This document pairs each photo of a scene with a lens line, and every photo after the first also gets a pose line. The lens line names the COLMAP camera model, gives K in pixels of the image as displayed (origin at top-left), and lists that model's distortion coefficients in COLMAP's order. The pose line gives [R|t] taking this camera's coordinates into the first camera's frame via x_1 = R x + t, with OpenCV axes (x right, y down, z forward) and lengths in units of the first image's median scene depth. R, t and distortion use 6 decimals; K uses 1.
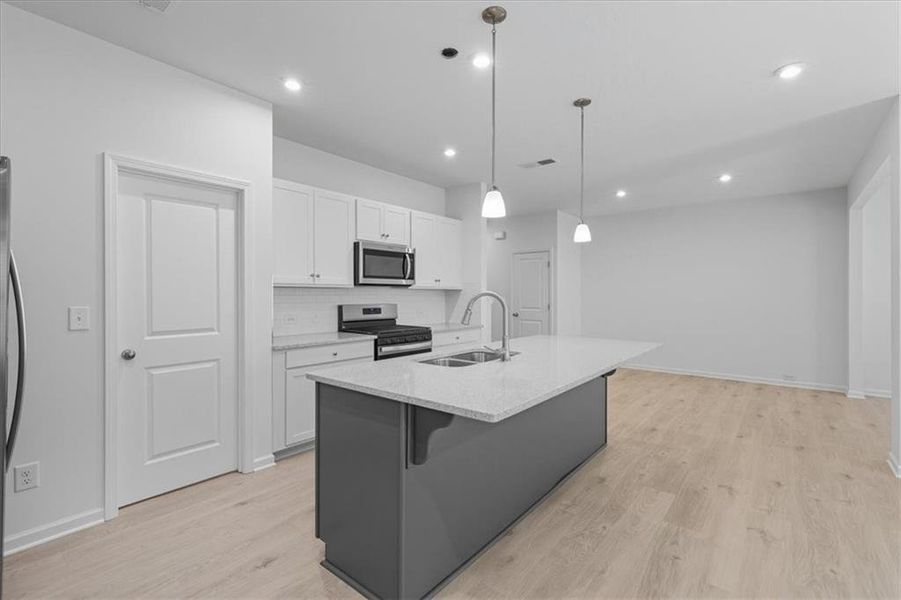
lens RADIAL K [[405.1, 0, 453.3], [0, 405.1, 295.2], [0, 0, 1]] dist [-0.000889, 0.000266]
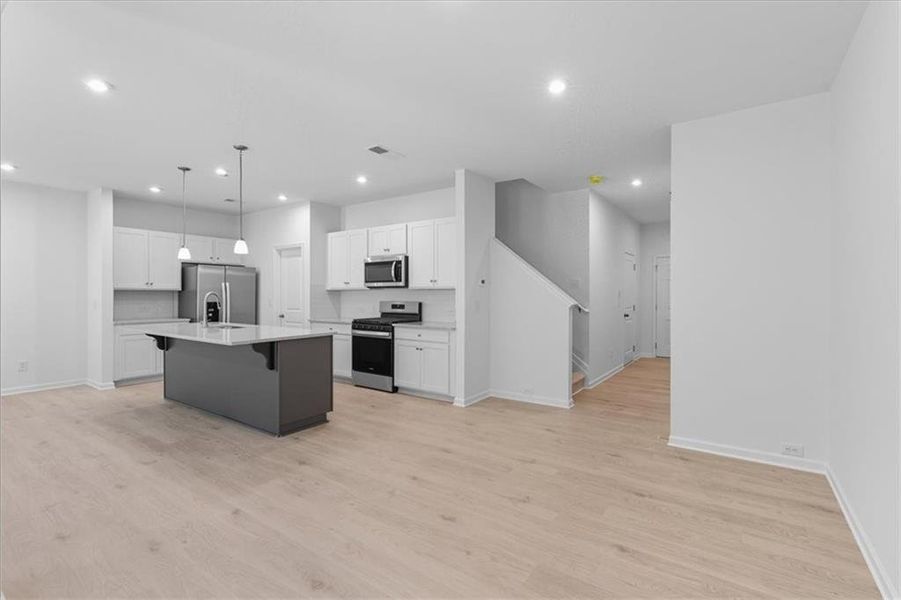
lens RADIAL K [[411.1, 0, 452.3], [0, 411.1, 296.7], [0, 0, 1]] dist [-0.000990, 0.000869]
pose [[0.073820, 0.004446, -0.997262, 1.410649], [-0.002154, 0.999988, 0.004299, 0.000646], [0.997269, 0.001830, 0.073829, 1.316192]]
